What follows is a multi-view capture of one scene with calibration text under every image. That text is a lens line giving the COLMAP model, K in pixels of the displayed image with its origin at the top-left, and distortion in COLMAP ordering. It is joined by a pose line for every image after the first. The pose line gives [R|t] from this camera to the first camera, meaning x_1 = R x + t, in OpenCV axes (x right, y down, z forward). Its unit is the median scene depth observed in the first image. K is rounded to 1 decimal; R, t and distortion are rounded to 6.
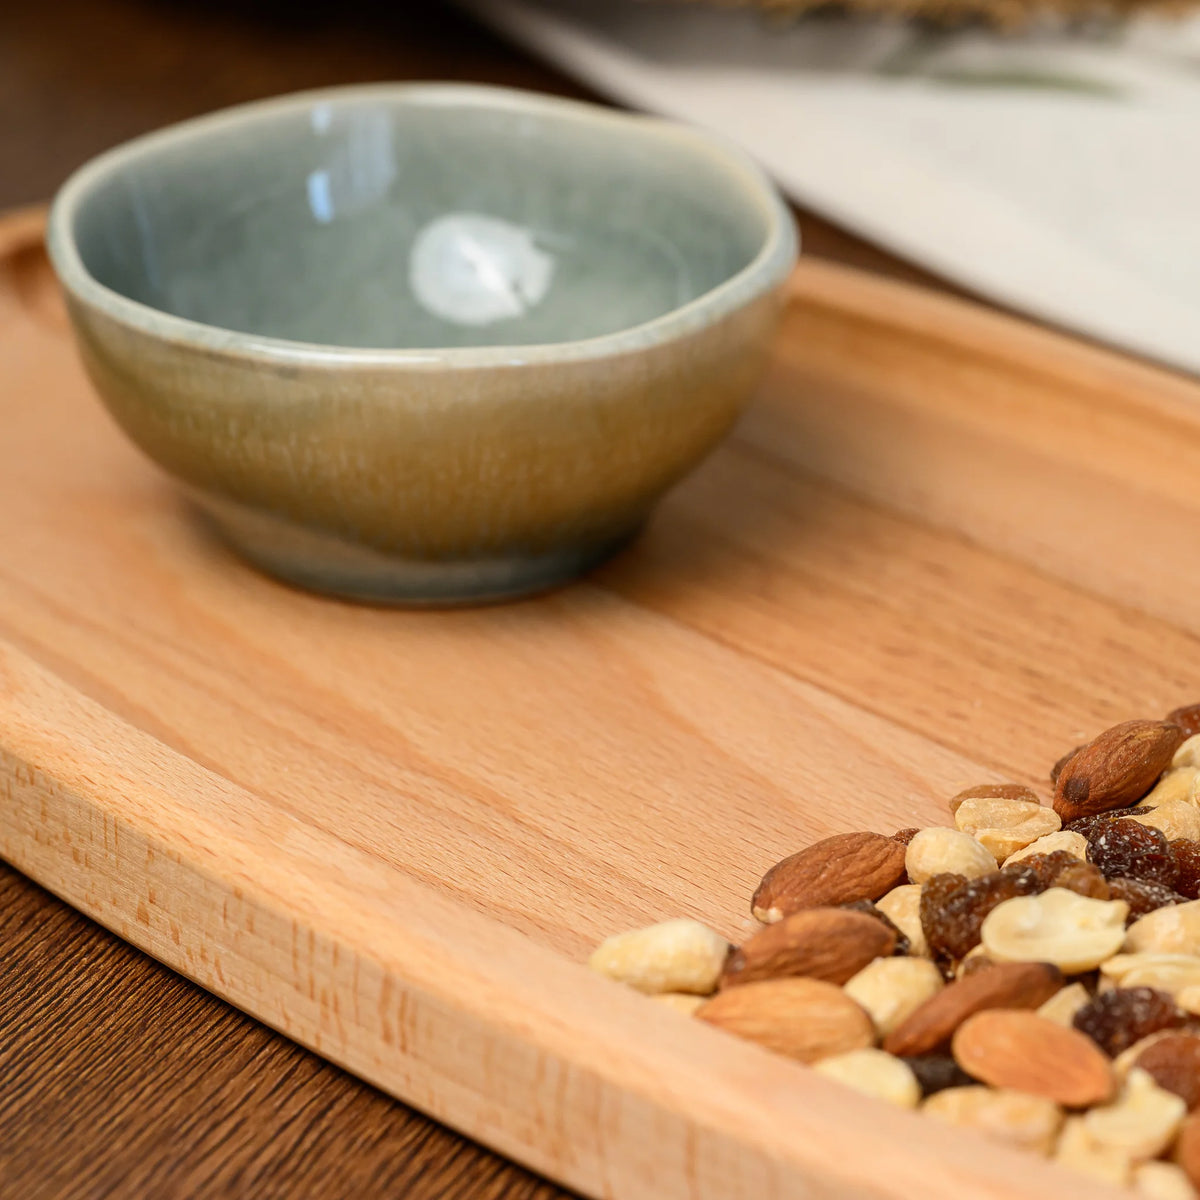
lens RADIAL K [[5480.8, 0, 600.0], [0, 5480.8, 600.0], [0, 0, 1]] dist [-0.131670, 2.255503]
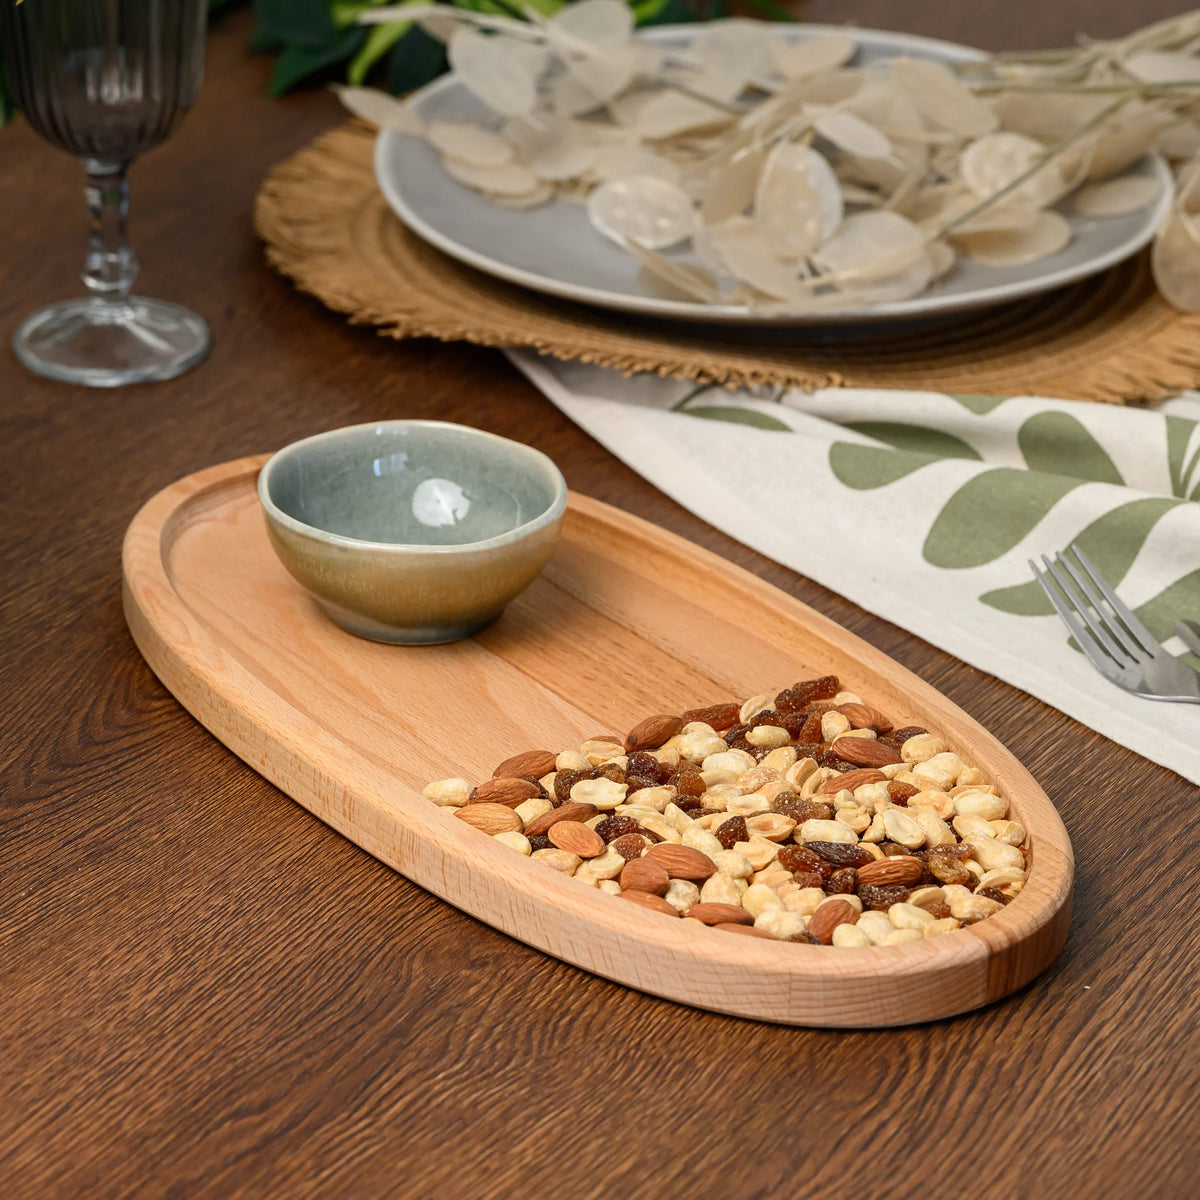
lens RADIAL K [[5140.7, 0, 640.6], [0, 5140.7, 599.9], [0, 0, 1]] dist [-0.055155, 0.150499]
pose [[0.993962, 0.072288, -0.082551, 0.291399], [-0.071021, 0.997309, 0.018196, -0.075892], [0.083644, -0.012223, 0.996421, -1.408780]]
